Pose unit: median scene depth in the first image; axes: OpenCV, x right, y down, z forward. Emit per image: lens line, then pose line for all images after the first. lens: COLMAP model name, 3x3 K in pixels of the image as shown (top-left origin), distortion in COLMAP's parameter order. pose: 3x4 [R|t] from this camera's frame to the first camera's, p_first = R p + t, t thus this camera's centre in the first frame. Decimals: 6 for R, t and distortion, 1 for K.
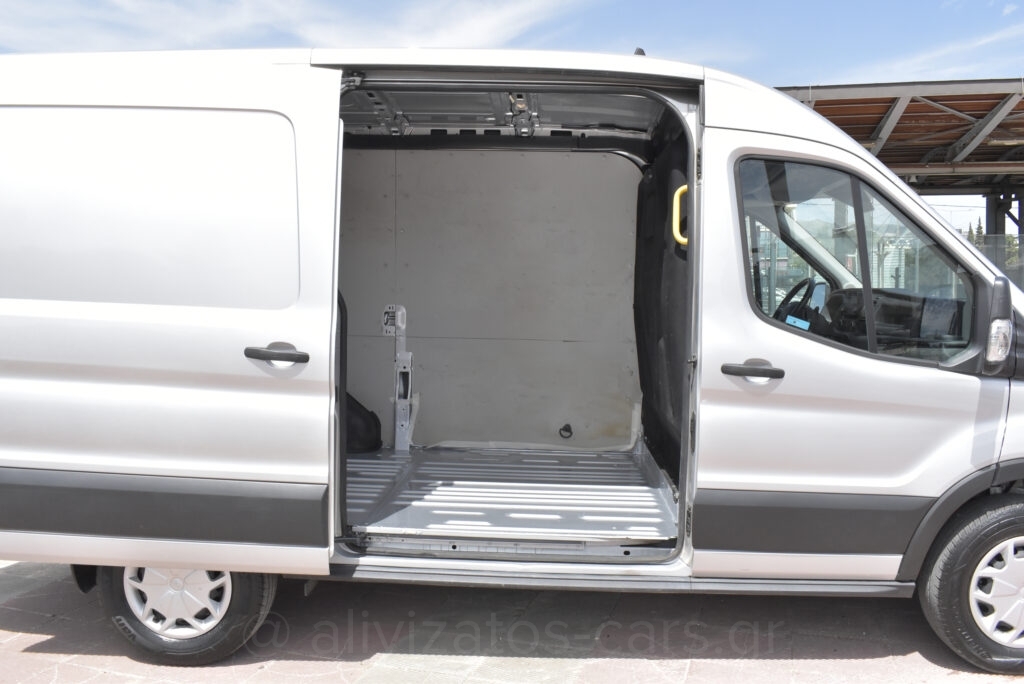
lens RADIAL K [[921.3, 0, 512.0], [0, 921.3, 342.0], [0, 0, 1]] dist [0.004831, -0.283906]
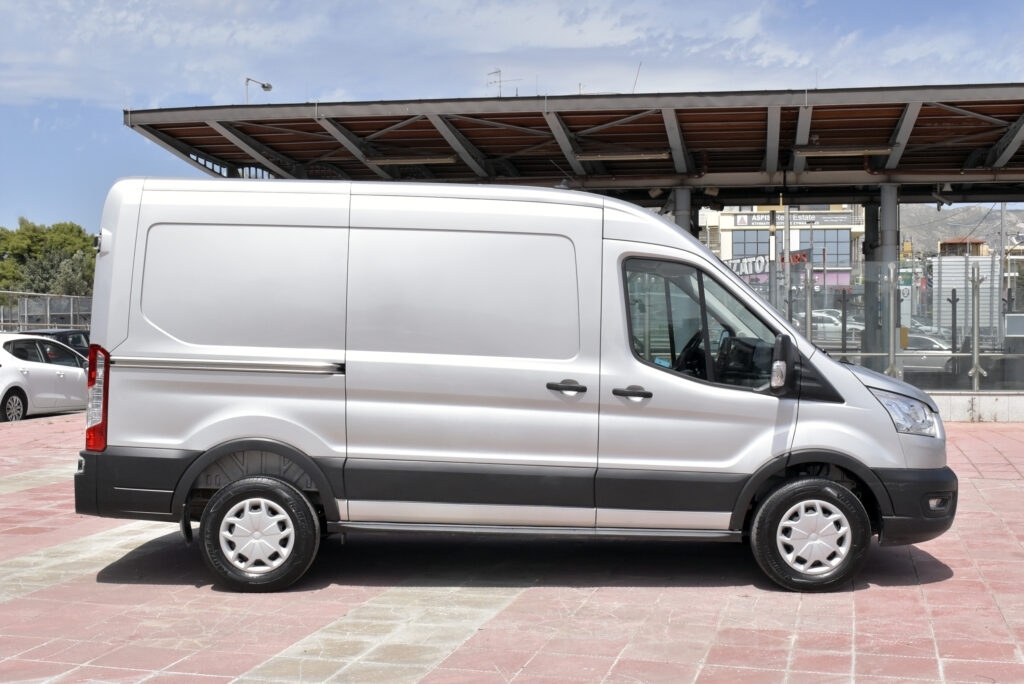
lens RADIAL K [[1343.1, 0, 512.0], [0, 1343.1, 342.0], [0, 0, 1]] dist [-0.020289, -0.061086]
pose [[0.999049, 0.002580, 0.043535, -0.046829], [-0.001085, 0.999410, -0.034340, 0.022906], [-0.043597, 0.034260, 0.998462, -1.290260]]
